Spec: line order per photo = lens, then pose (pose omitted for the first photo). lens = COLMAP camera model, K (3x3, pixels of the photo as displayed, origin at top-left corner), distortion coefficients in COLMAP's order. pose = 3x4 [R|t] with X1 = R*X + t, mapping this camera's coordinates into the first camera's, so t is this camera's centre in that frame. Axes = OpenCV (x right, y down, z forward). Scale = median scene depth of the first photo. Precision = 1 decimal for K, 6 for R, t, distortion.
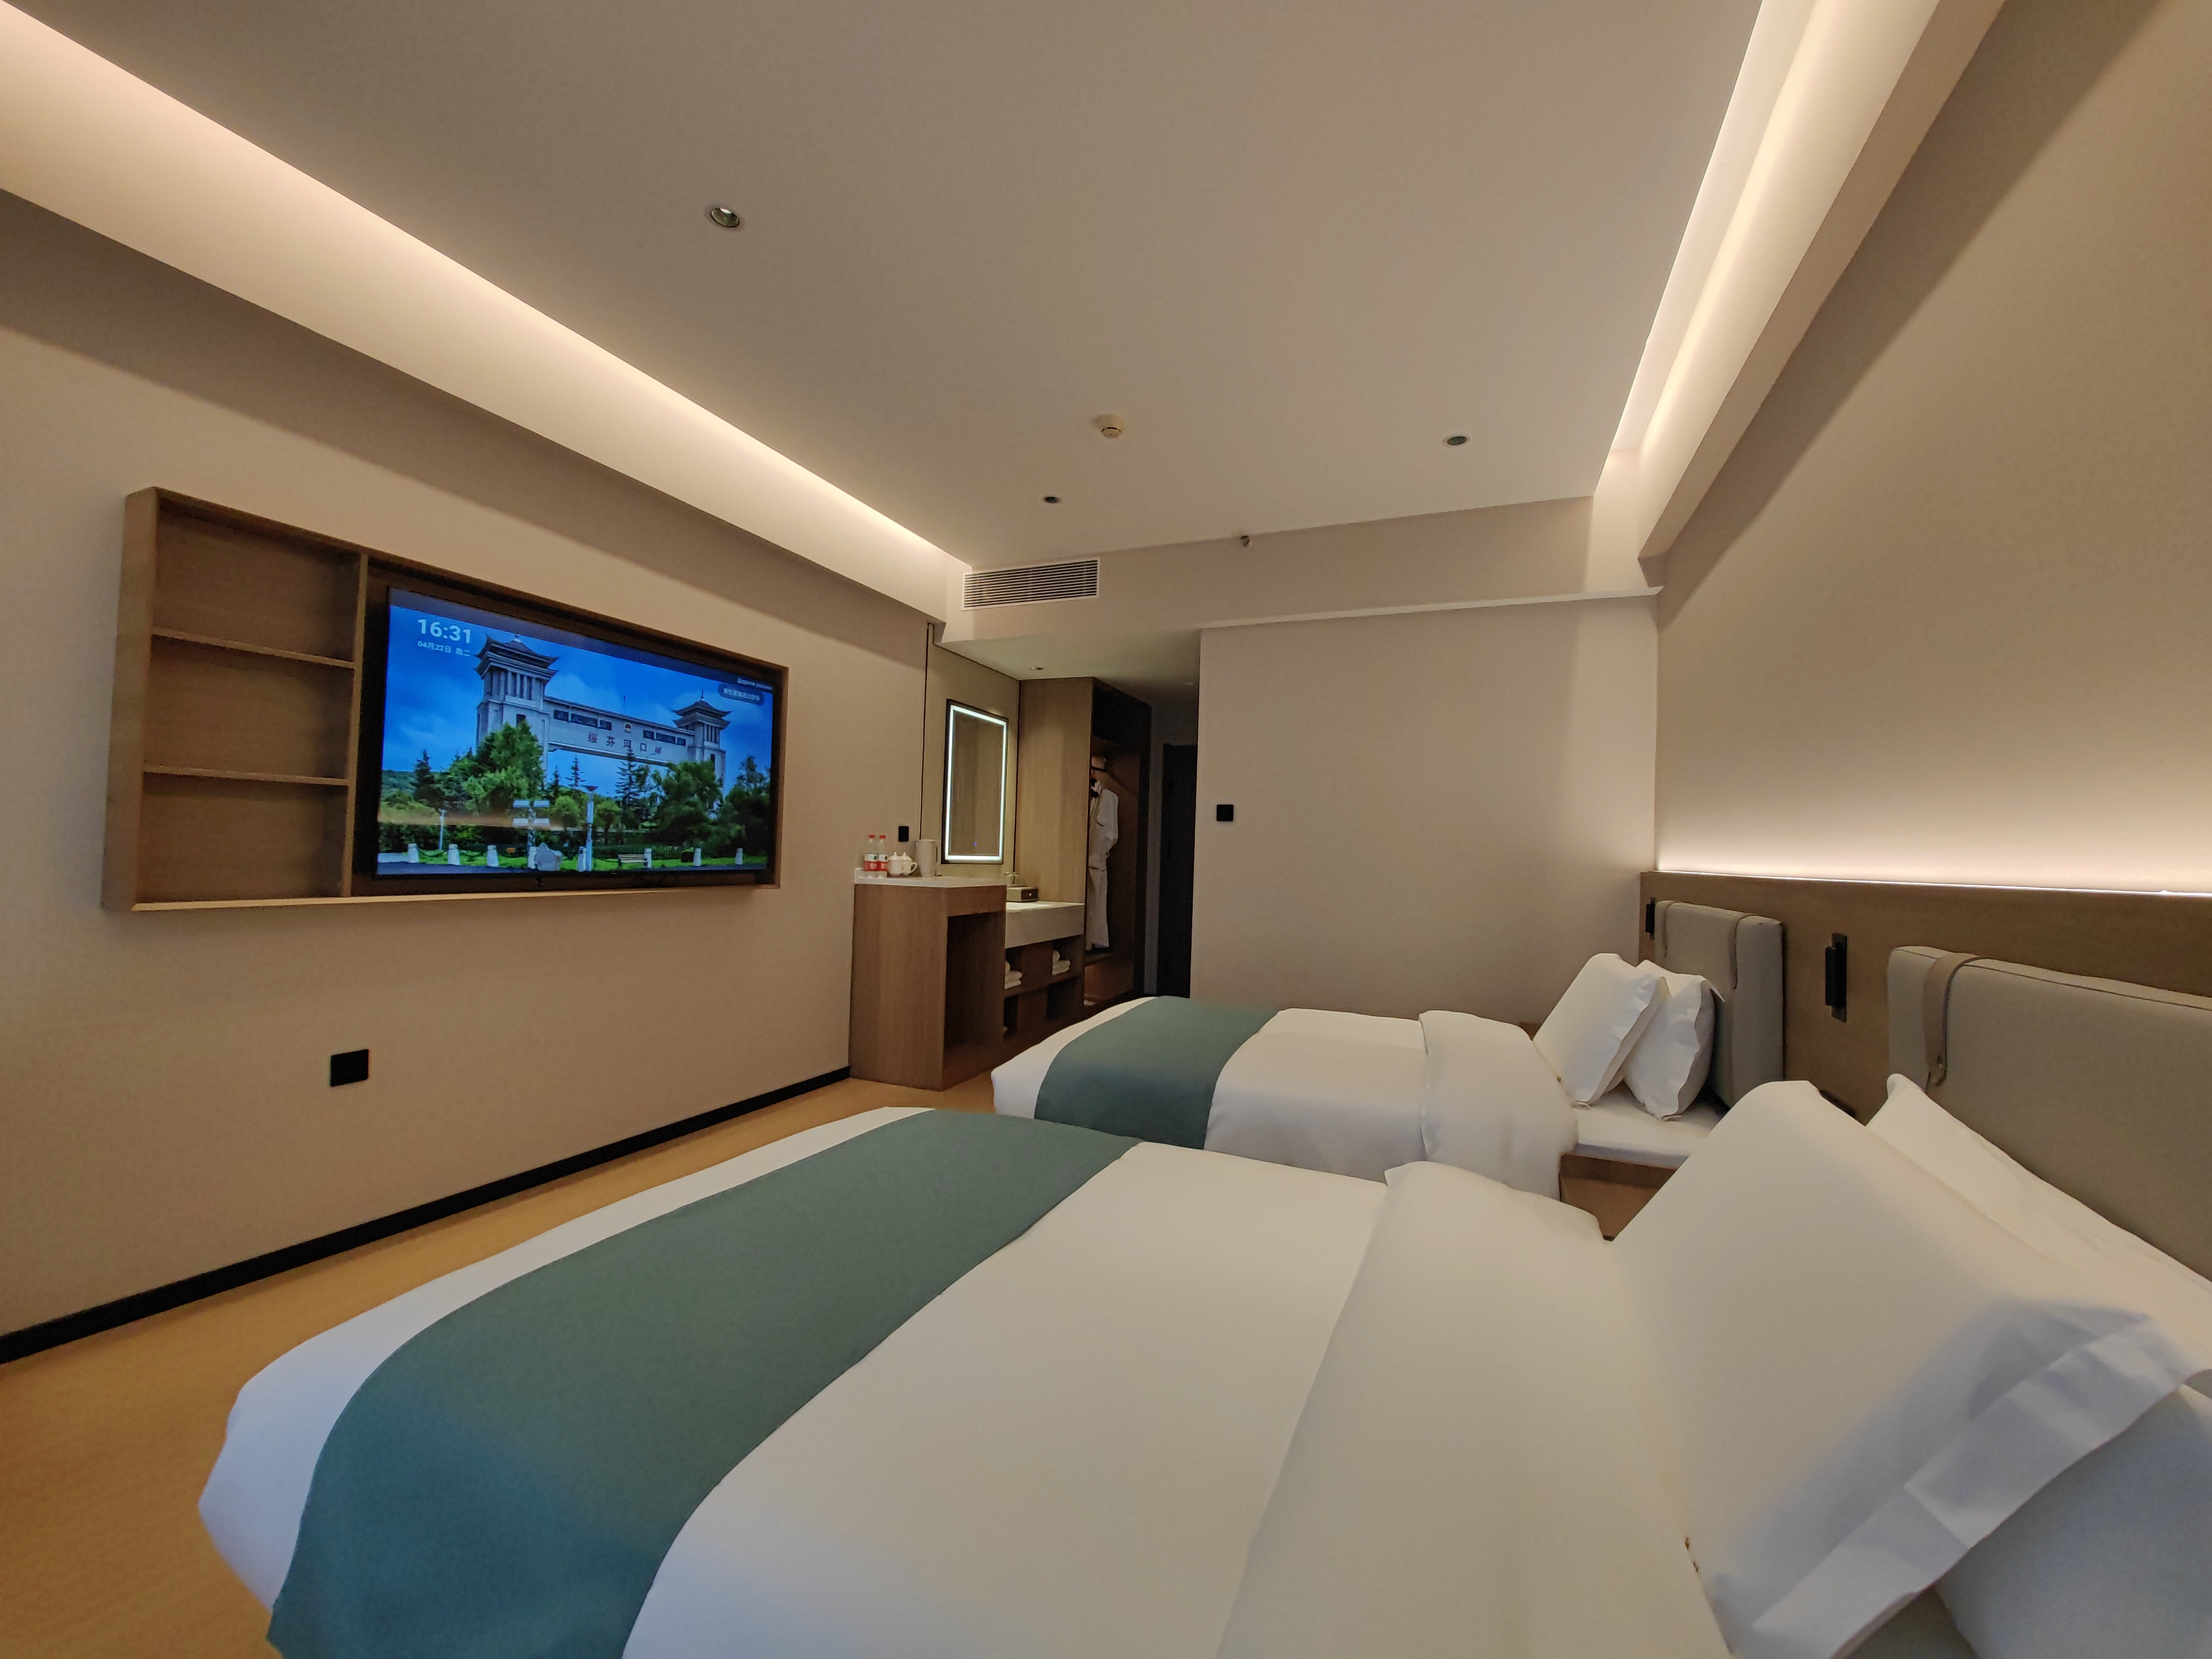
lens RADIAL K [[858.2, 0, 1101.5], [0, 858.2, 827.0], [0, 0, 1]] dist [-0.002201, -0.007112]
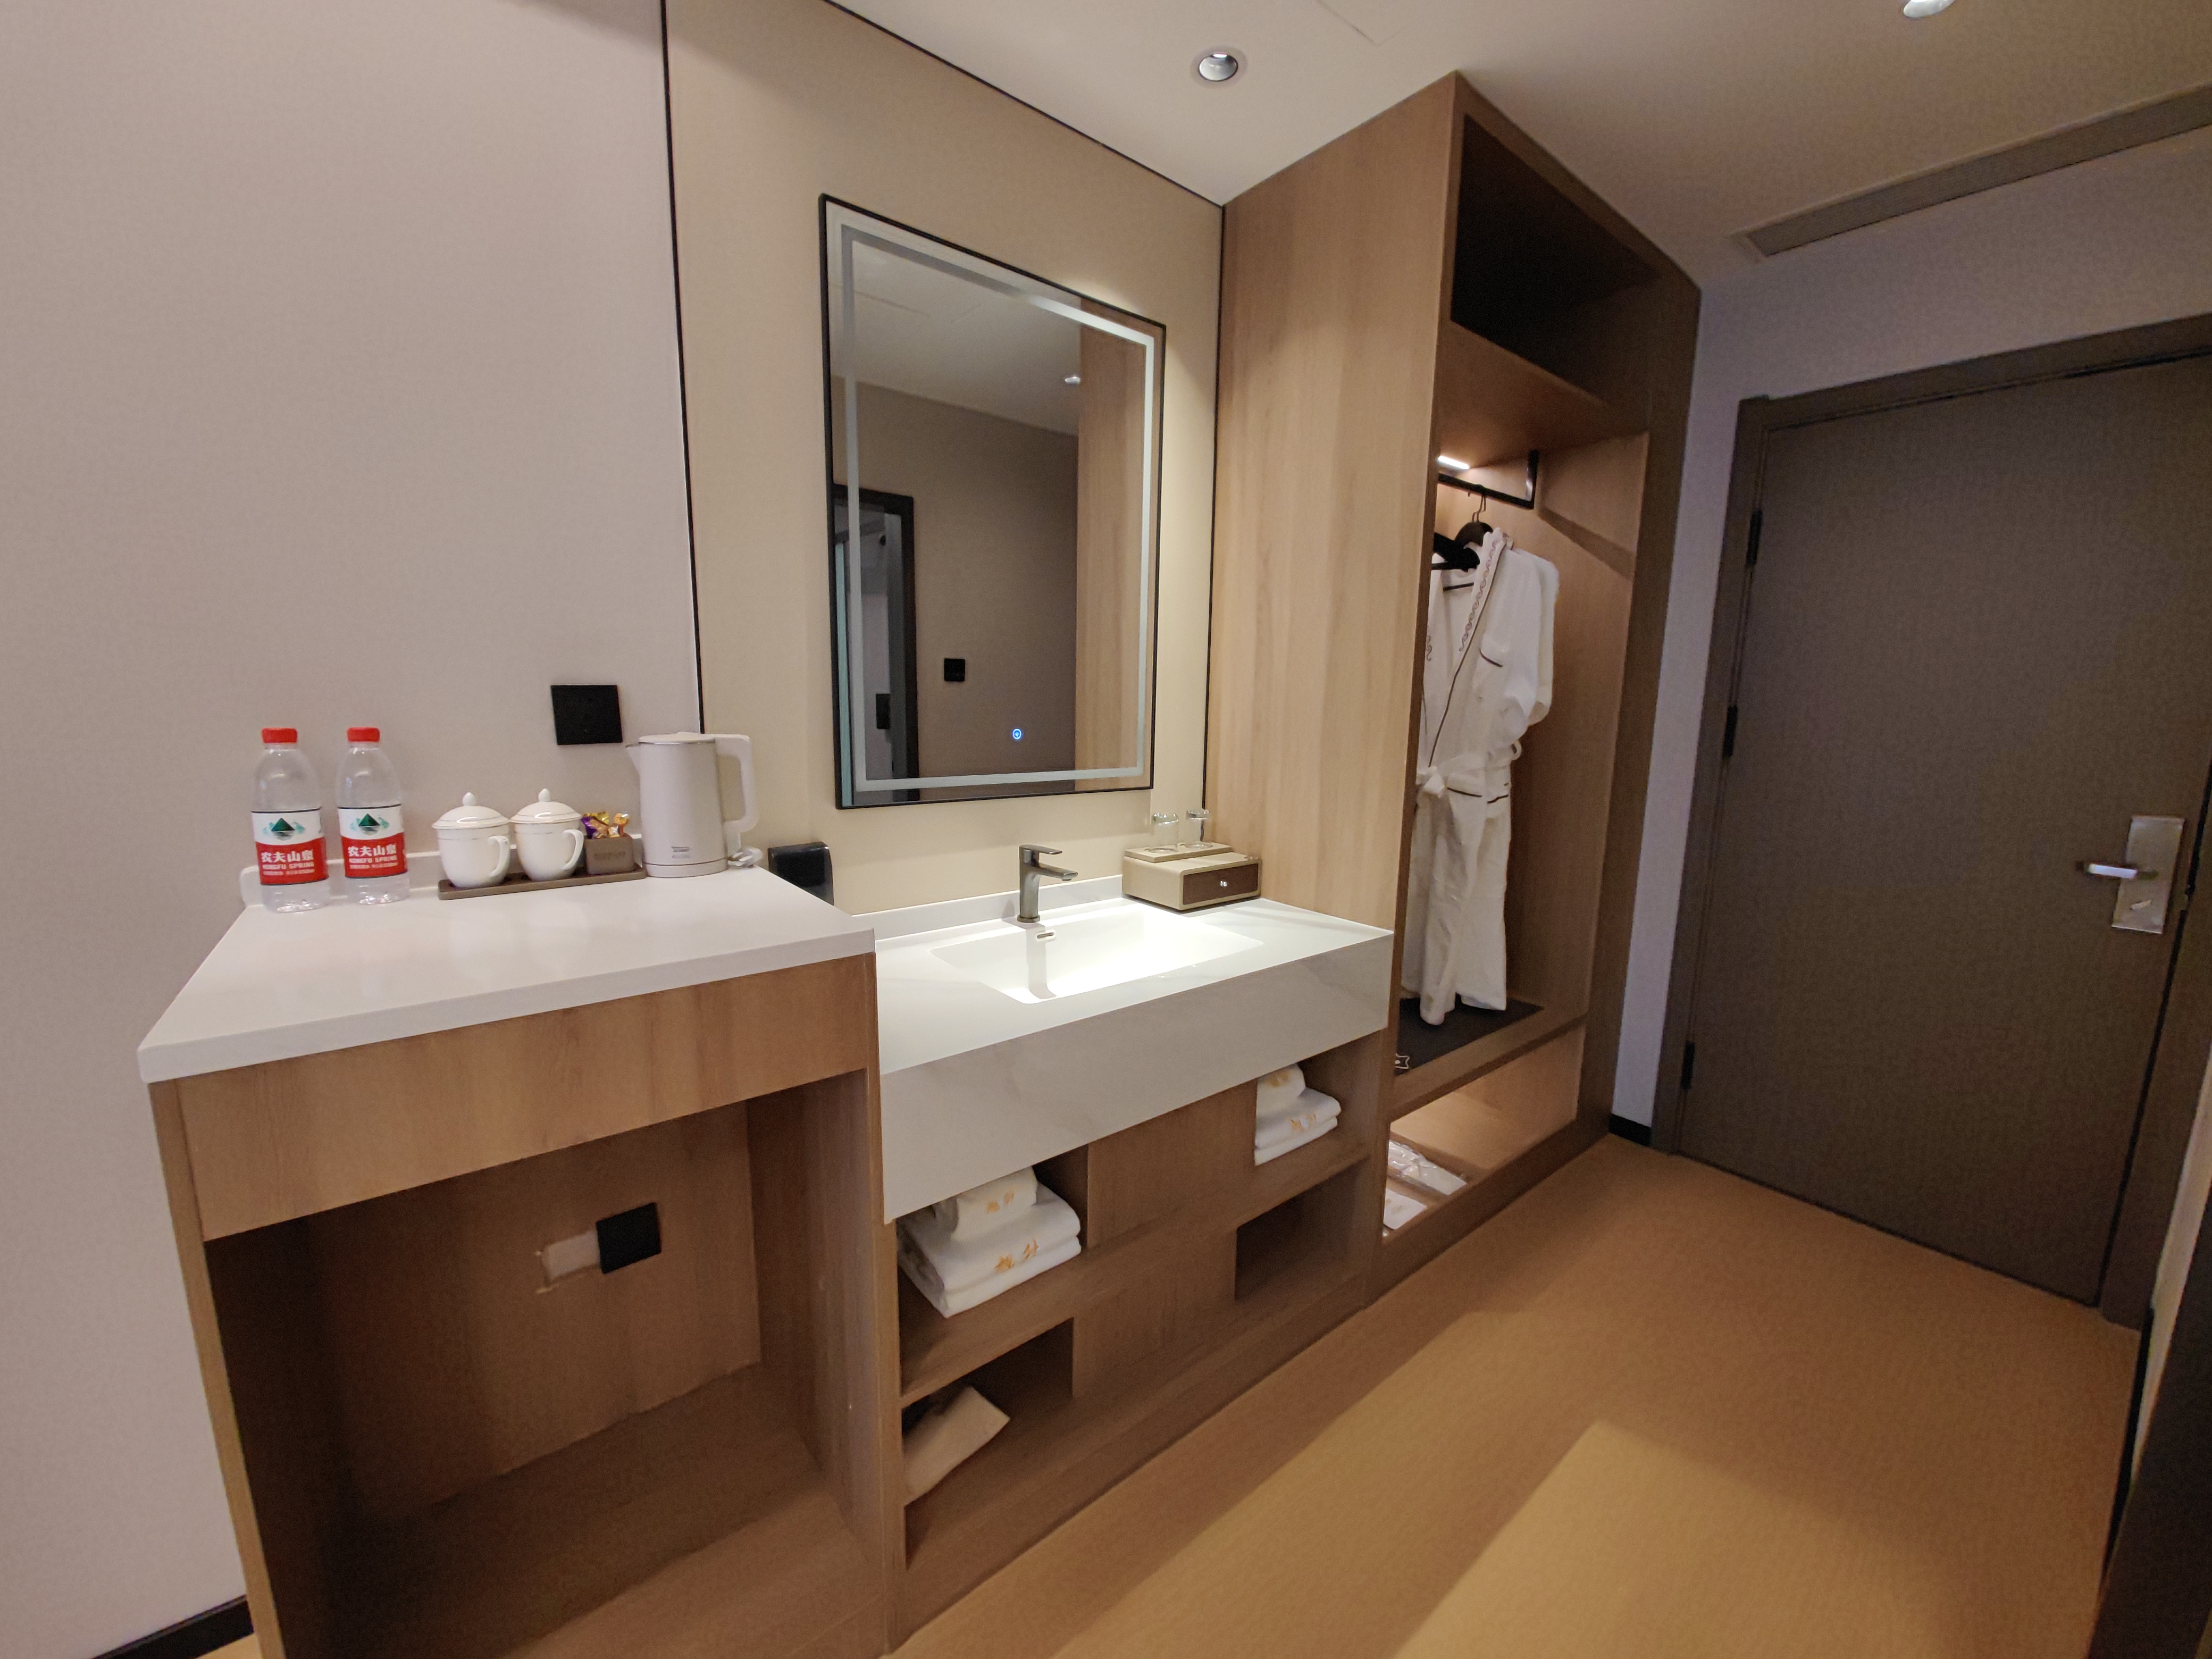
lens RADIAL K [[858.2, 0, 1101.5], [0, 858.2, 827.0], [0, 0, 1]] dist [-0.002201, -0.007112]
pose [[0.874380, 0.060205, -0.481492, 0.031739], [0.023343, 0.985905, 0.165667, 0.002205], [0.484679, -0.156096, 0.860651, 0.681891]]
